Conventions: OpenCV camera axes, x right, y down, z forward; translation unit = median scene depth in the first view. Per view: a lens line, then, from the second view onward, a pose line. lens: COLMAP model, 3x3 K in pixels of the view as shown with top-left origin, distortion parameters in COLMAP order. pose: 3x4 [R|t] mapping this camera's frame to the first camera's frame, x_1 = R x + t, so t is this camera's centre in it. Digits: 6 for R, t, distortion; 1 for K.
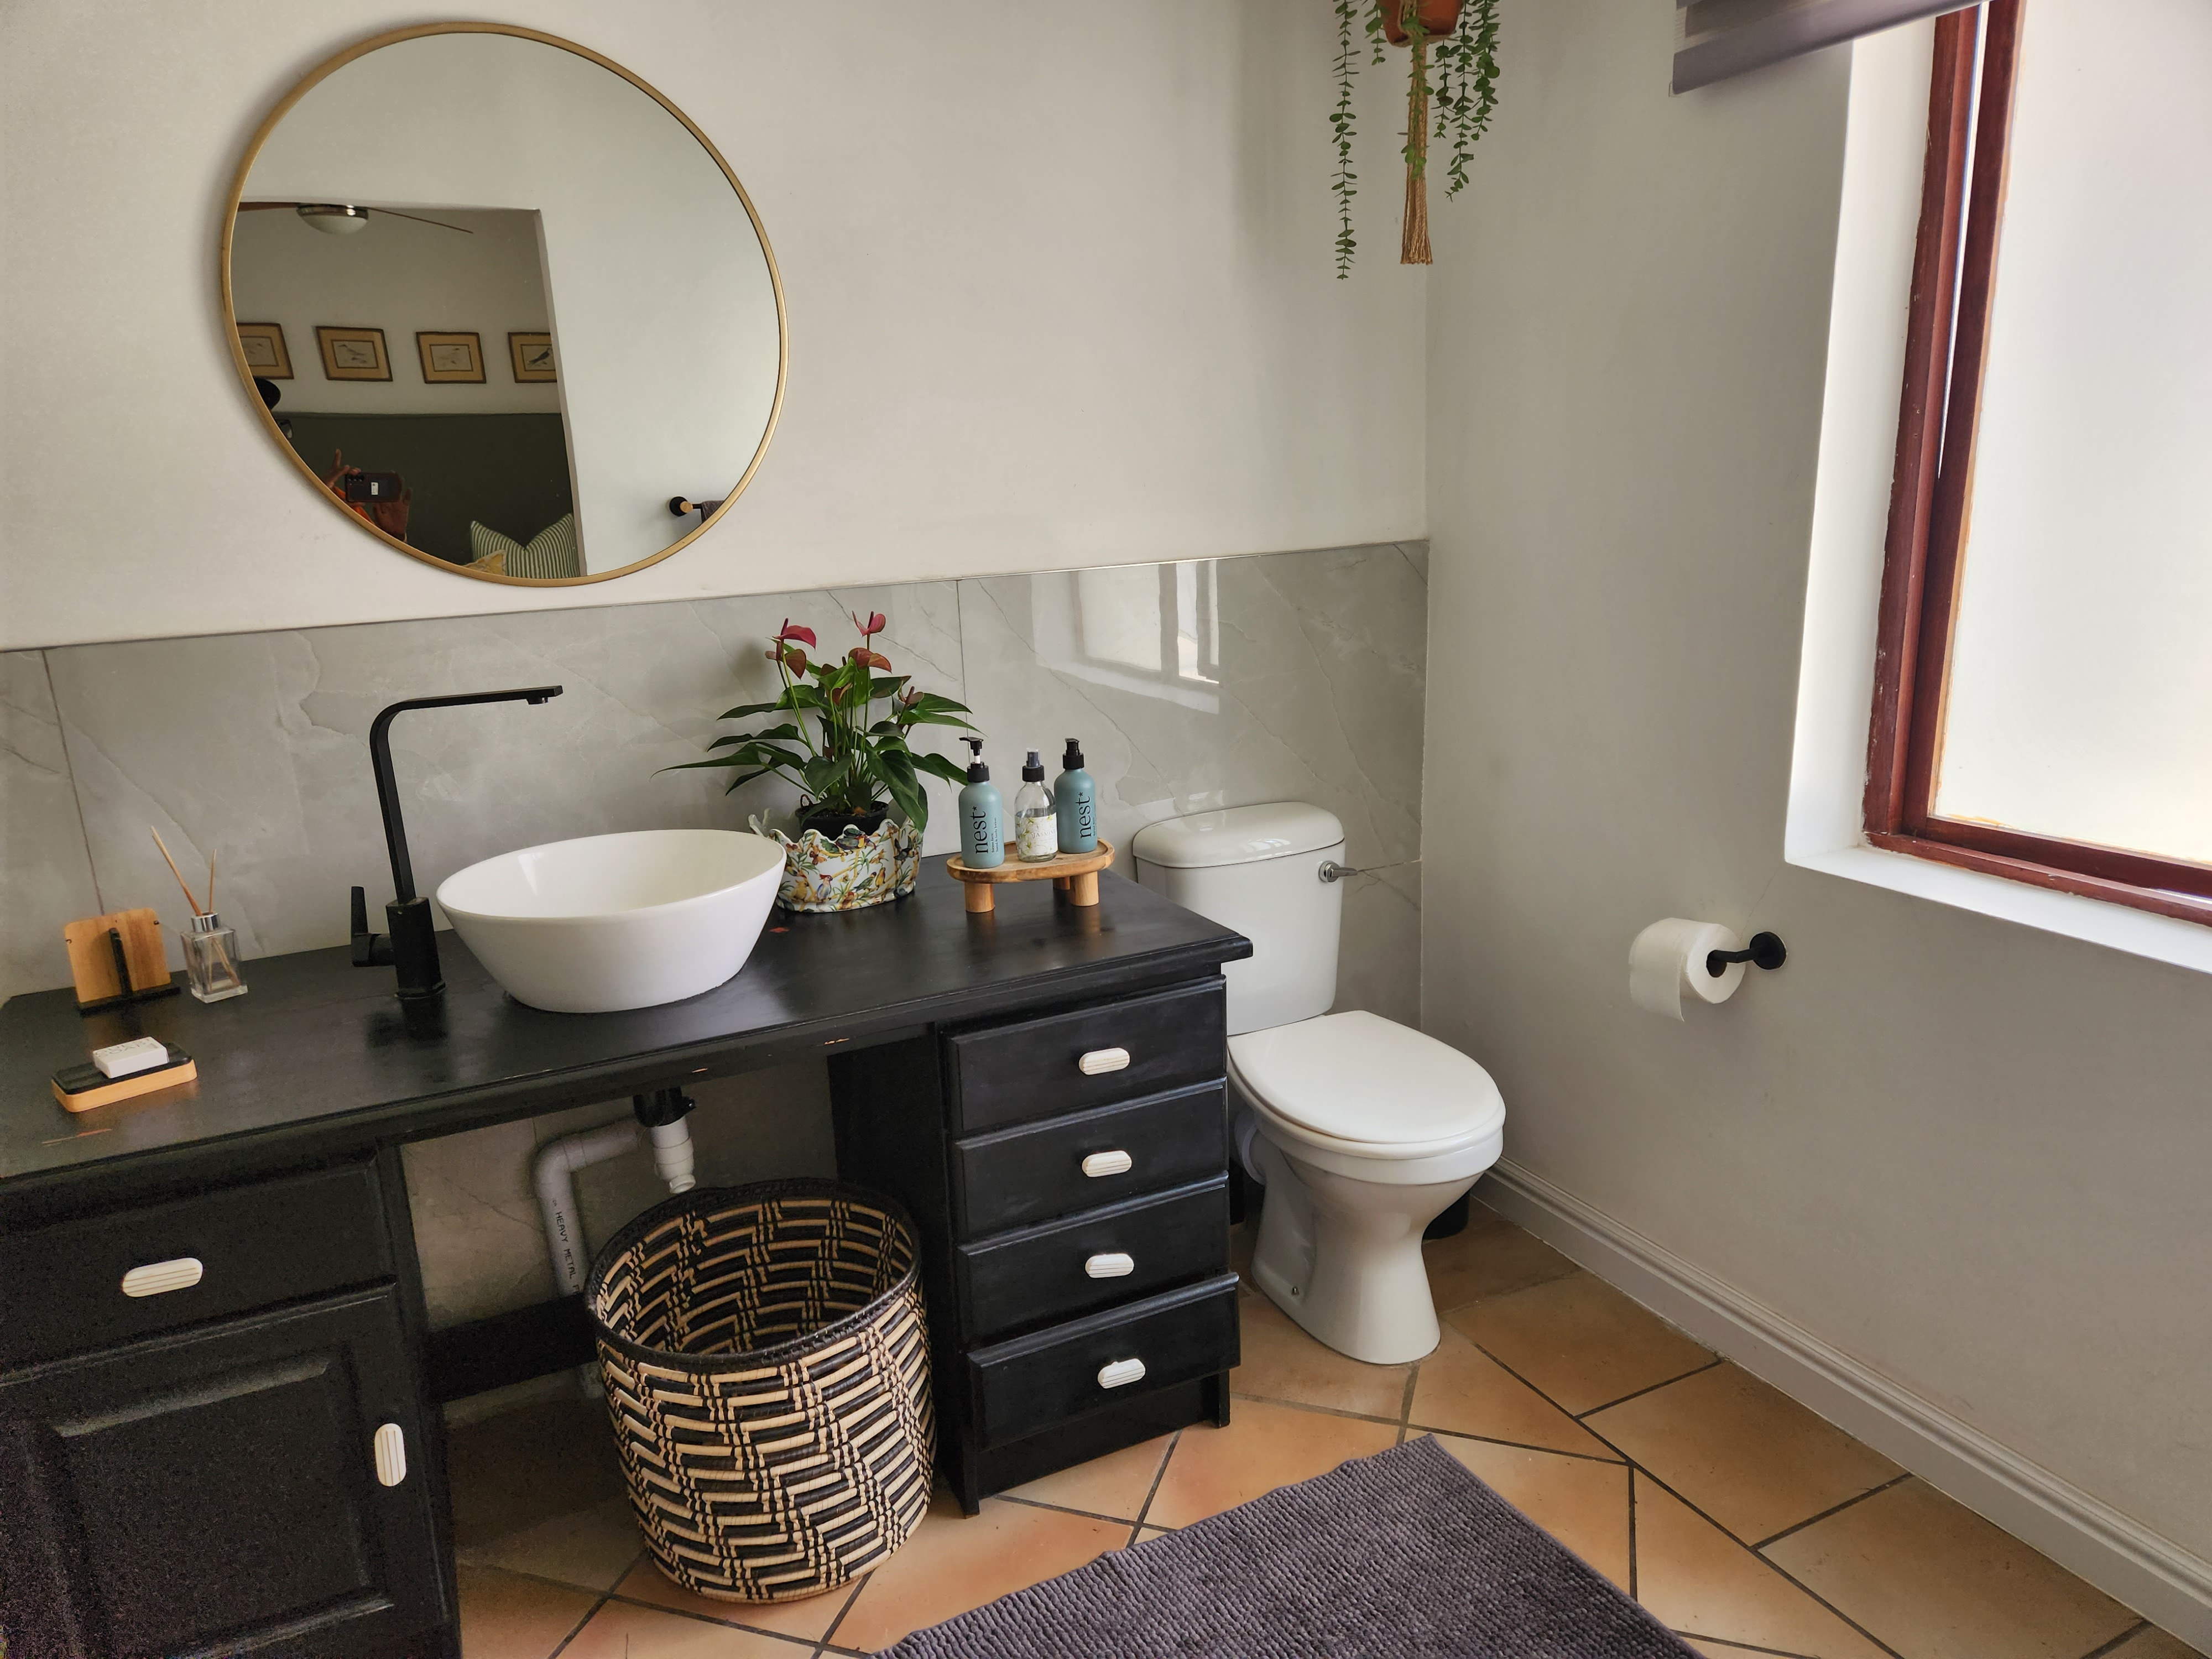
lens RADIAL K [[1478.5, 0, 1100.3], [0, 1478.5, 843.4], [0, 0, 1]] dist [0.060940, -0.049697]
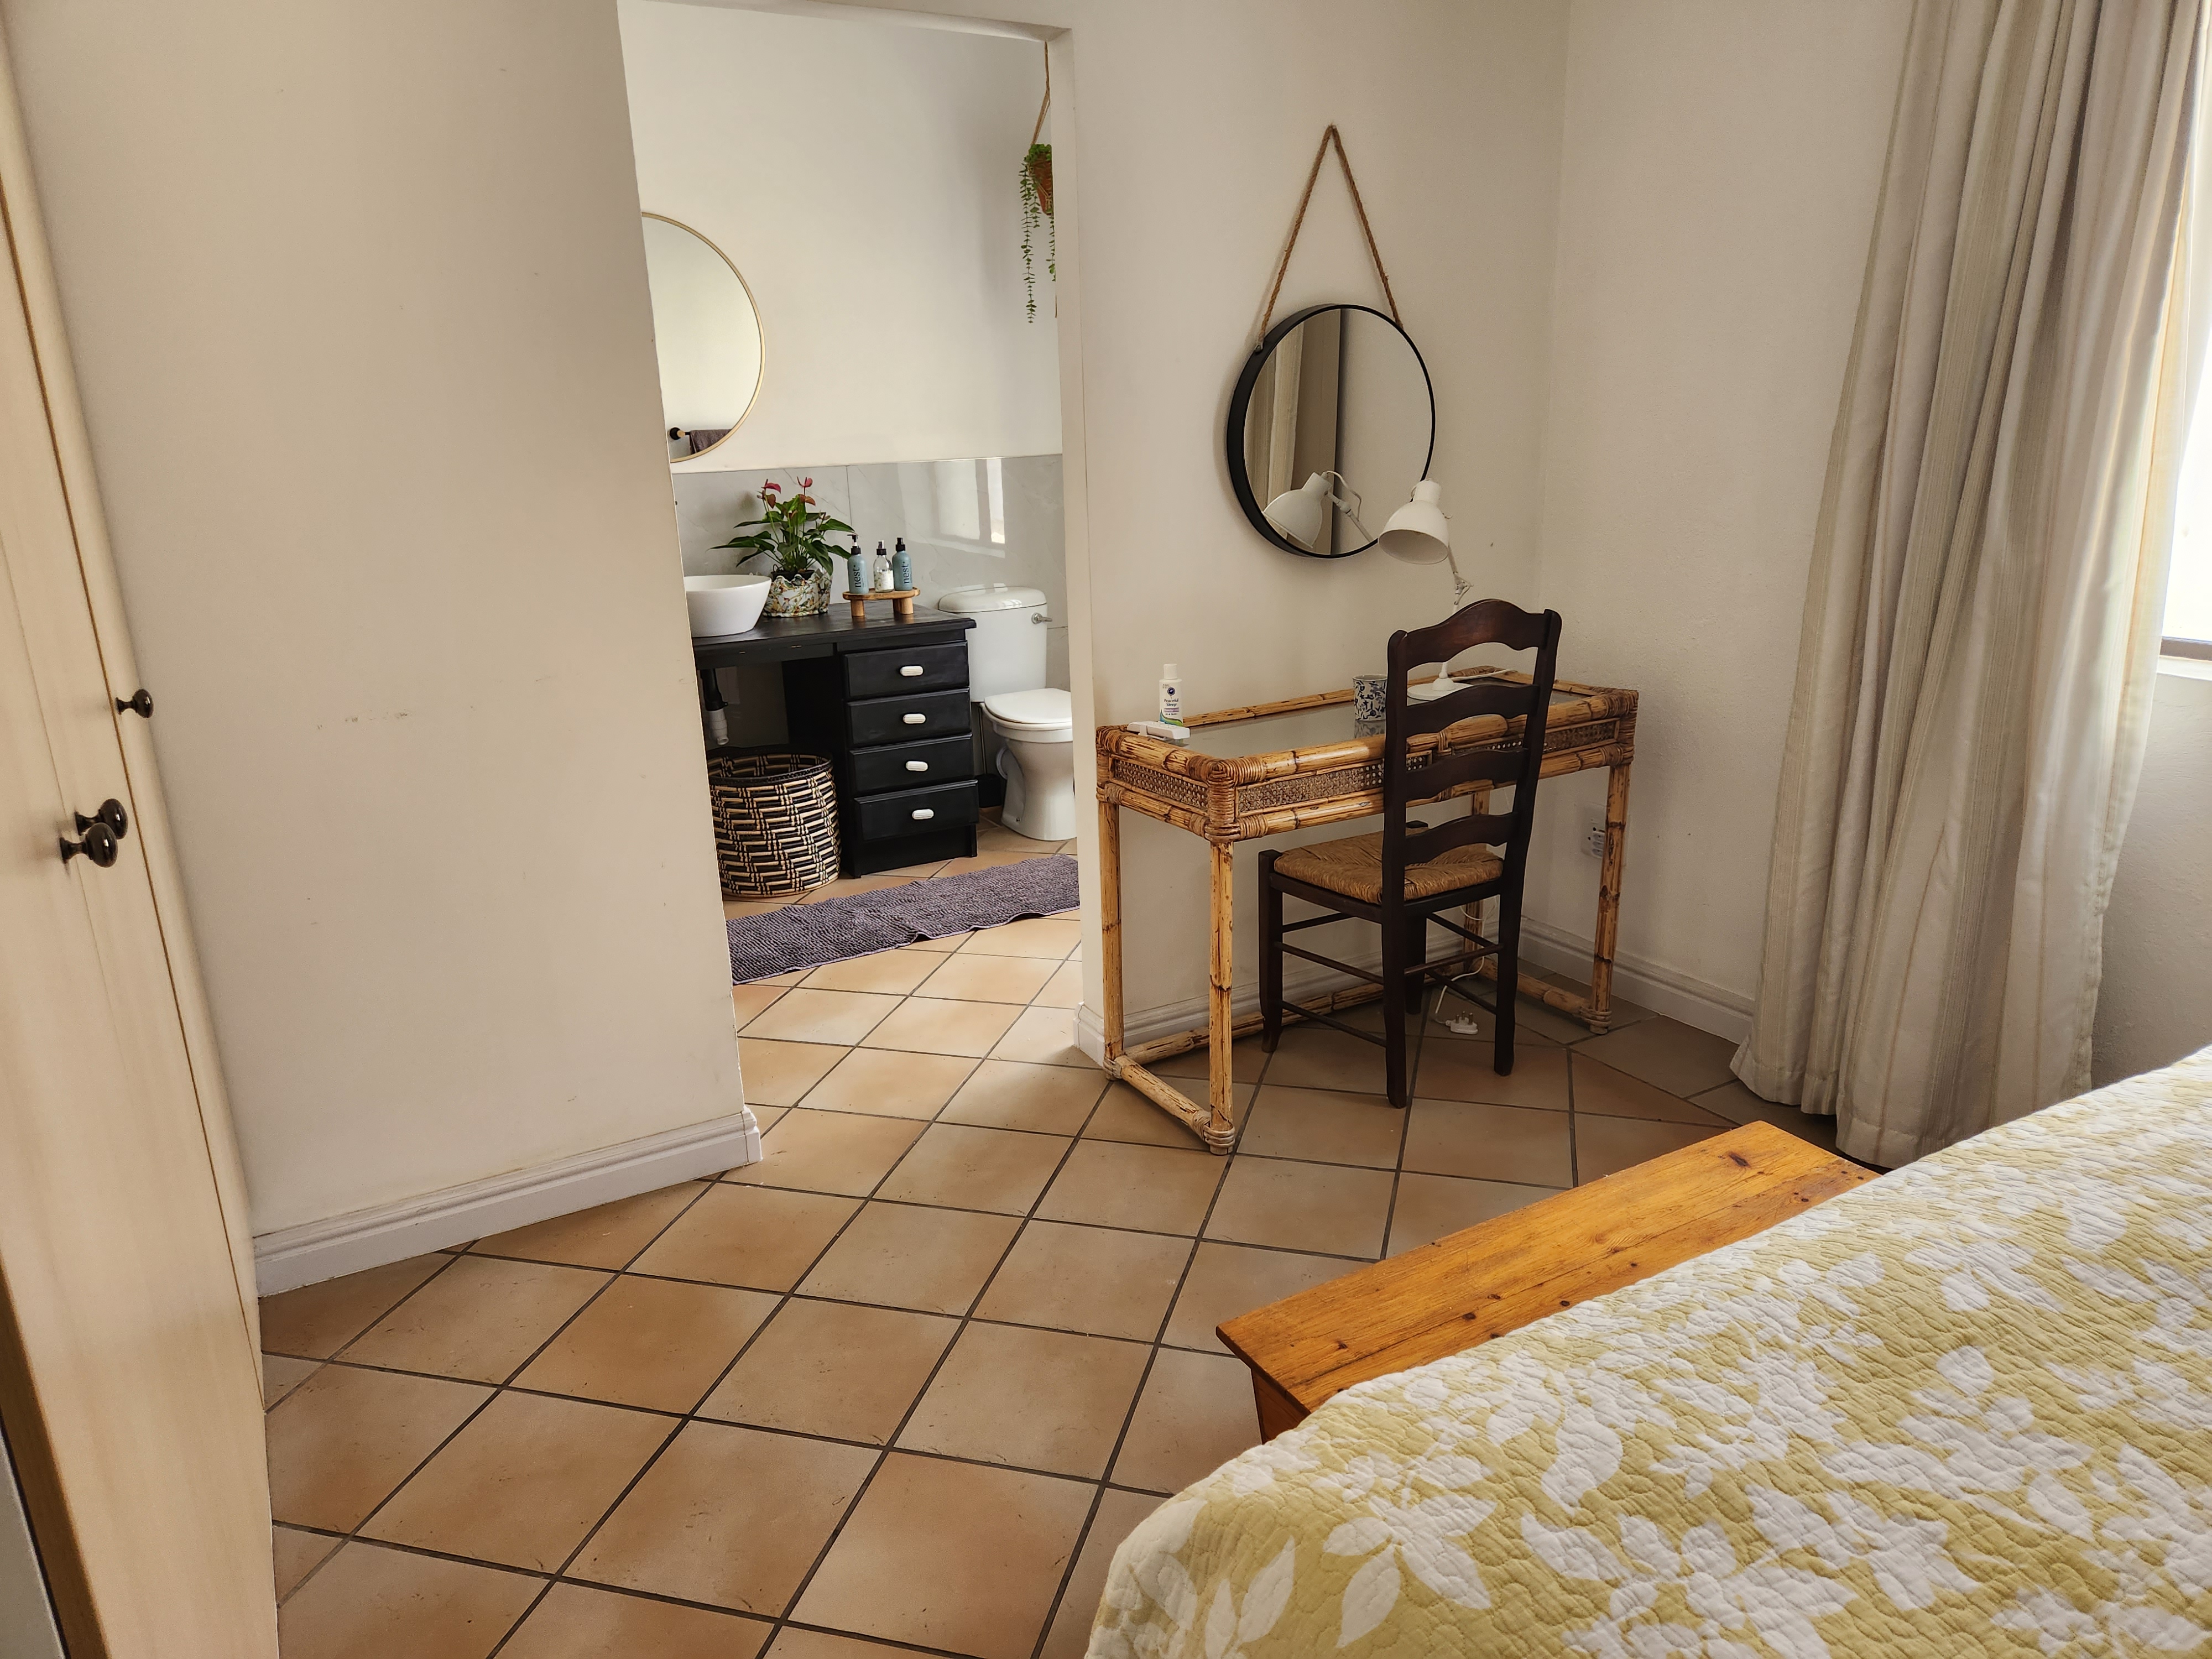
lens RADIAL K [[1478.5, 0, 1106.9], [0, 1478.5, 839.6], [0, 0, 1]] dist [0.060940, -0.049697]
pose [[0.998049, -0.007388, 0.061991, 0.147464], [0.005476, 0.999506, 0.030949, 0.310641], [-0.062189, -0.030549, 0.997597, -1.222393]]
